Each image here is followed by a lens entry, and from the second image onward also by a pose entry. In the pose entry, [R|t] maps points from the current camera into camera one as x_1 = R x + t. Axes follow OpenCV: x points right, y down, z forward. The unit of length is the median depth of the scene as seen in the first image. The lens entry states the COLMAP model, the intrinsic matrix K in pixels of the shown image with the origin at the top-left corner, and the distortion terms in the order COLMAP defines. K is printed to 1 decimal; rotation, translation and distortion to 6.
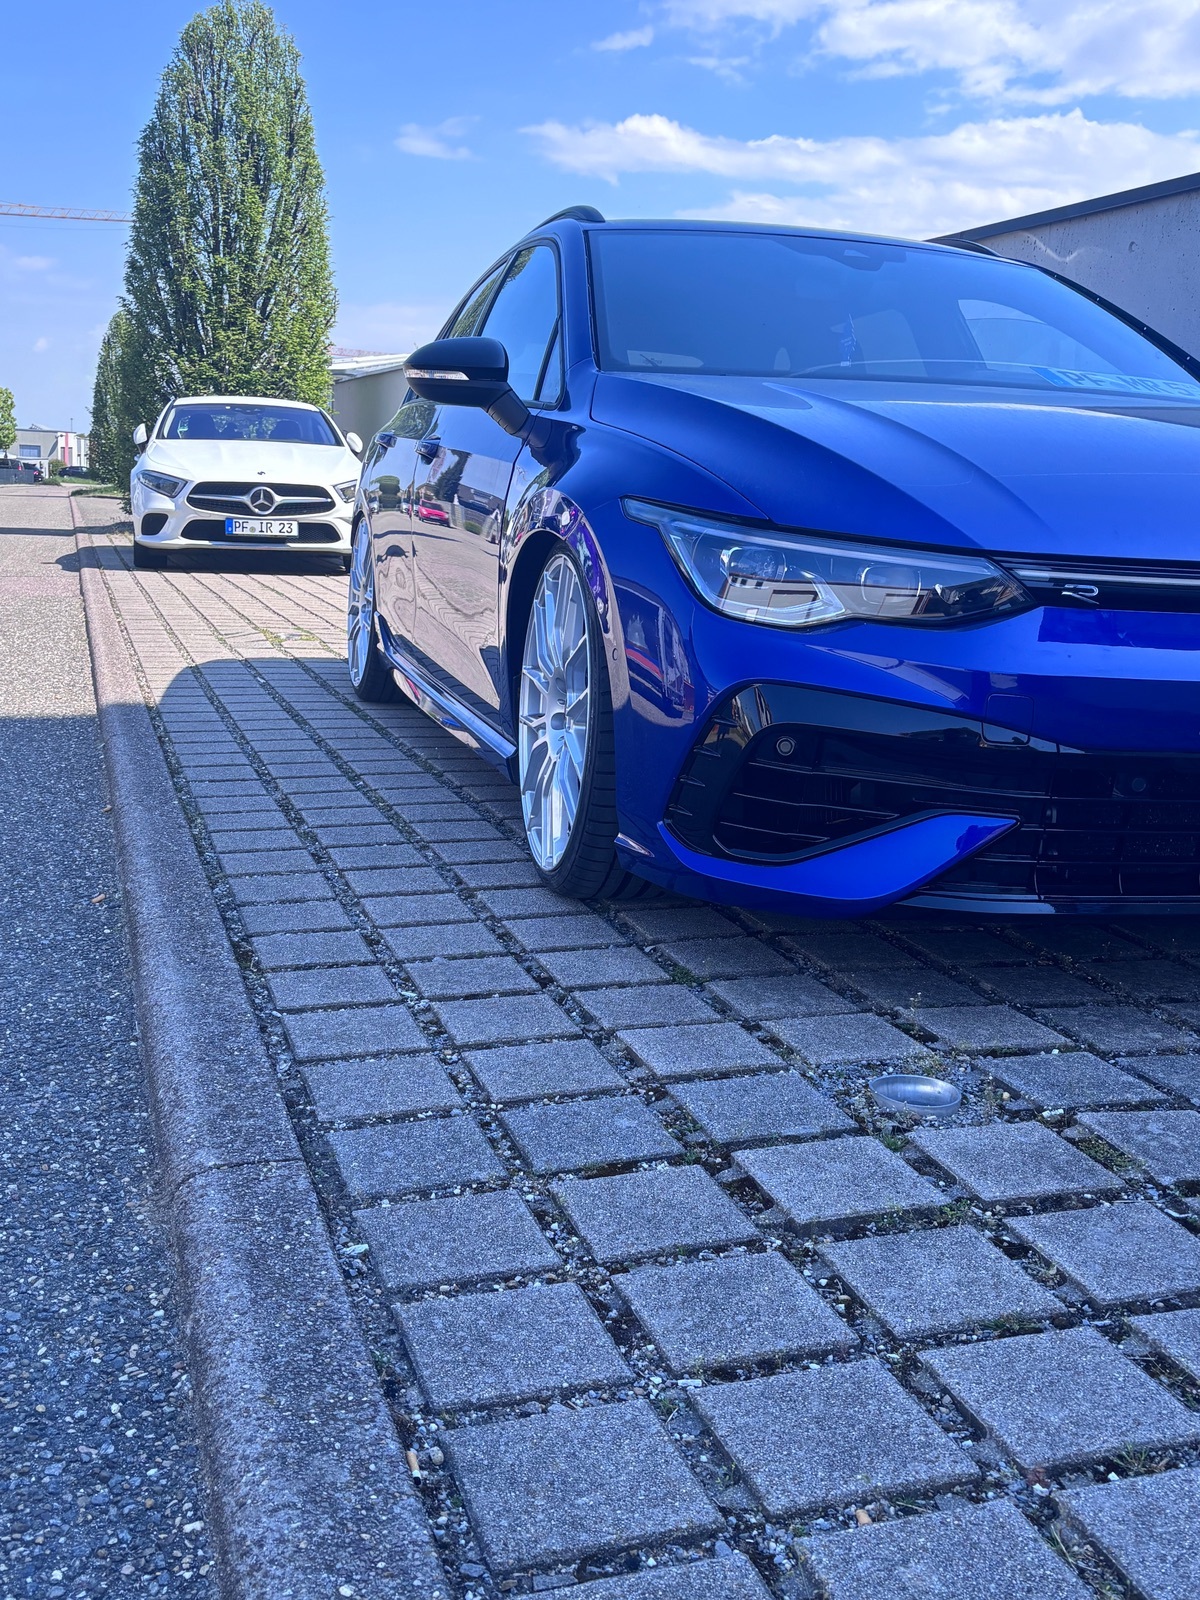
lens RADIAL K [[1630.7, 0, 599.9], [0, 1630.7, 677.8], [0, 0, 1]] dist [0.079202, -0.134612]
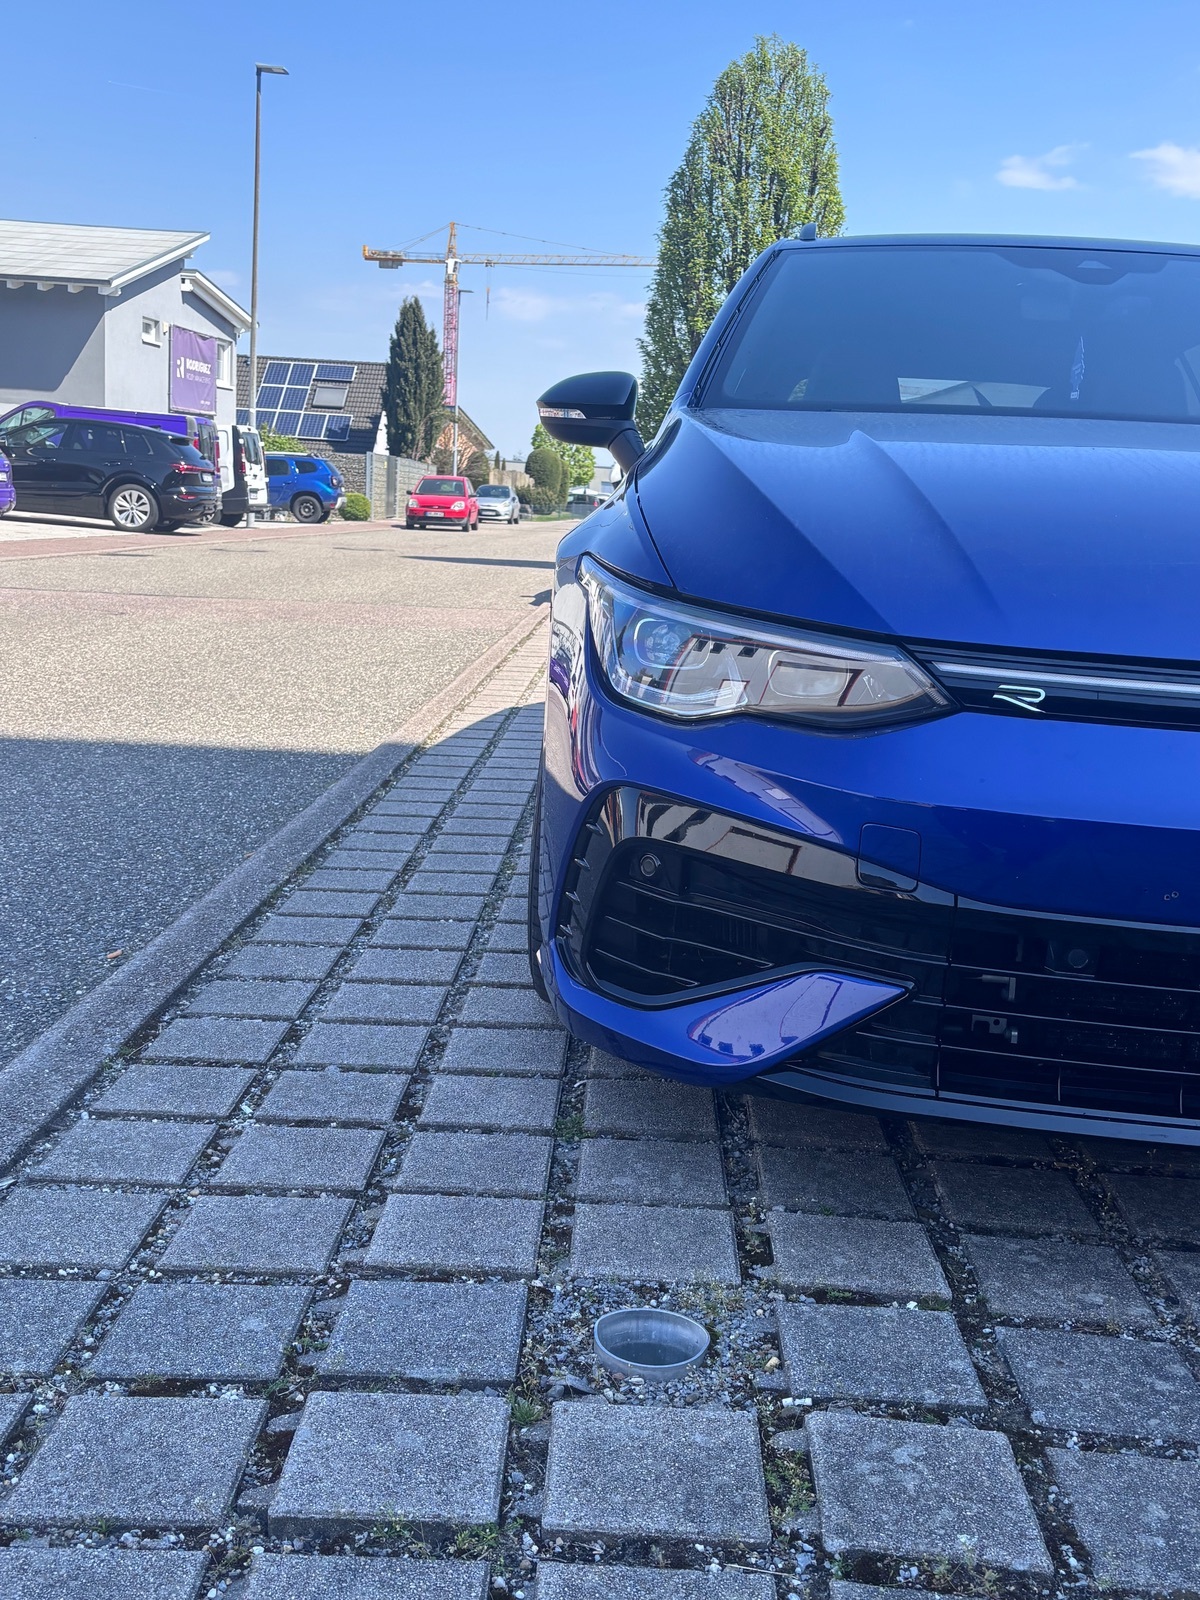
lens RADIAL K [[1630.7, 0, 599.9], [0, 1630.7, 677.8], [0, 0, 1]] dist [0.079202, -0.134612]
pose [[0.945759, 0.045392, -0.321682, 0.335359], [-0.052040, 0.998572, -0.012093, -0.039311], [0.320673, 0.028177, 0.946771, 0.207371]]
